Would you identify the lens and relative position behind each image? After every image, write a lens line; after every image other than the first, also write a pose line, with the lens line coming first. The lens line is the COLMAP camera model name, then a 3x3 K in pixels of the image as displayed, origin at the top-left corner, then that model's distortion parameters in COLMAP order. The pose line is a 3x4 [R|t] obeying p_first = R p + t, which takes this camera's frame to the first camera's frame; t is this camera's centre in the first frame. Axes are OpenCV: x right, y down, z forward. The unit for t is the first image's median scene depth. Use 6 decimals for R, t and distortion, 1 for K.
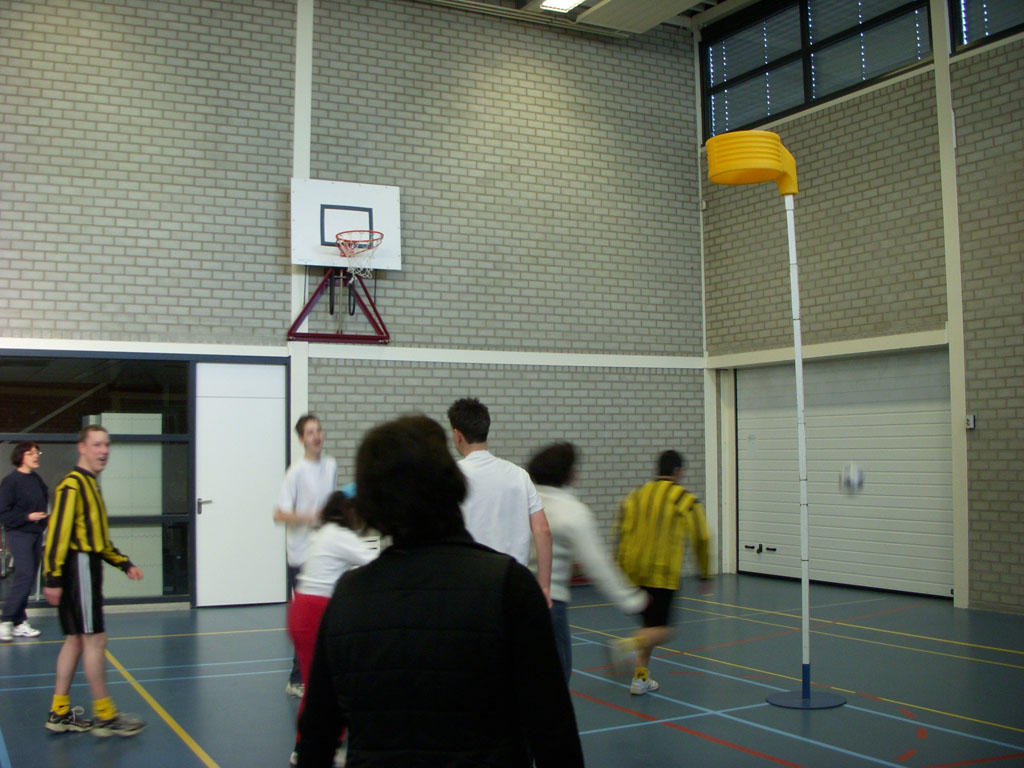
lens RADIAL K [[1175.7, 0, 483.6], [0, 1175.7, 386.7], [0, 0, 1]] dist [-0.190967, 0.000000]
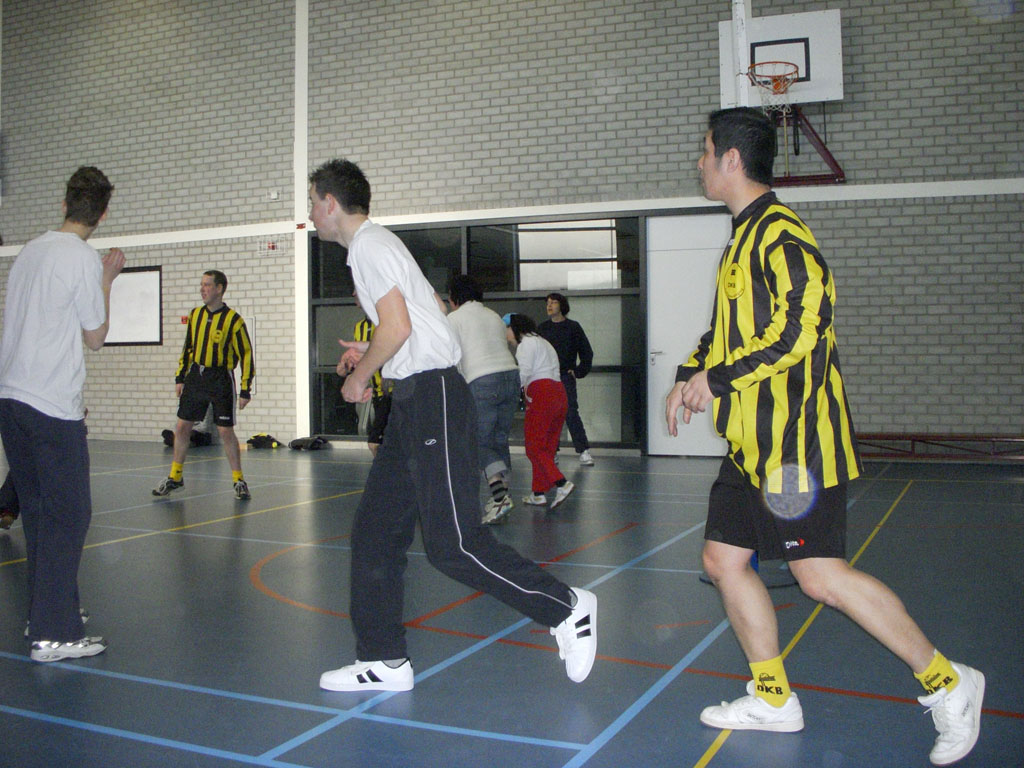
lens RADIAL K [[1175.7, 0, 517.3], [0, 1175.7, 384.0], [0, 0, 1]] dist [-0.190967, 0.000000]
pose [[0.617128, 0.030426, -0.786274, 0.528711], [0.053598, 0.995306, 0.080582, 0.038100], [0.785035, -0.091872, 0.612600, 0.268591]]
